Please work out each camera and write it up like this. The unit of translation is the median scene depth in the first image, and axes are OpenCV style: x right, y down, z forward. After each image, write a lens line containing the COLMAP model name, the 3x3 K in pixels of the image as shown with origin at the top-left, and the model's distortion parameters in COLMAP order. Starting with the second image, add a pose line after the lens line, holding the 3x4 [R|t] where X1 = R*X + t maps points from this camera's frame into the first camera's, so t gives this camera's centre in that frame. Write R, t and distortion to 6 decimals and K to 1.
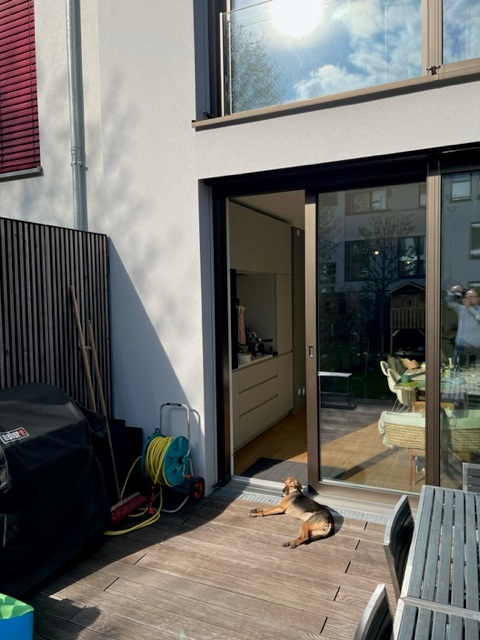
lens RADIAL K [[485.5, 0, 239.8], [0, 485.5, 323.4], [0, 0, 1]] dist [0.030651, -0.027518]
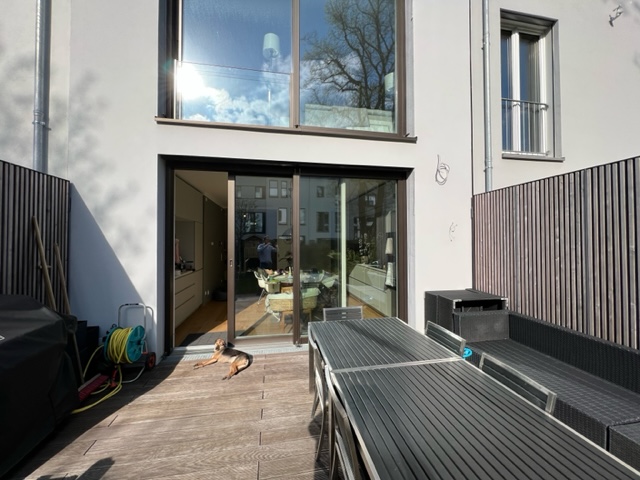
lens RADIAL K [[256.1, 0, 320.0], [0, 256.1, 238.5], [0, 0, 1]] dist [-0.009159, 0.001440]
pose [[0.813582, 0.023550, 0.580973, -0.126958], [0.020967, 0.997341, -0.069790, 0.038422], [-0.581072, 0.068962, 0.810925, 0.062420]]
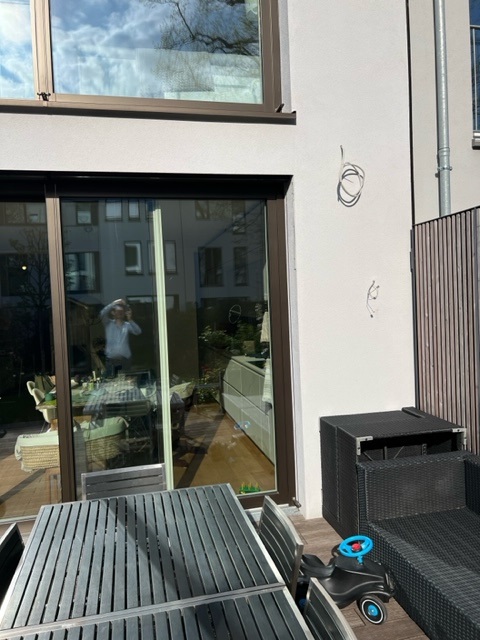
lens RADIAL K [[485.5, 0, 239.5], [0, 485.5, 316.5], [0, 0, 1]] dist [0.030651, -0.027518]
pose [[0.792525, -0.034465, 0.608865, 0.063036], [0.060888, 0.997885, -0.022768, -0.004416], [-0.606793, 0.055117, 0.792947, -0.035028]]
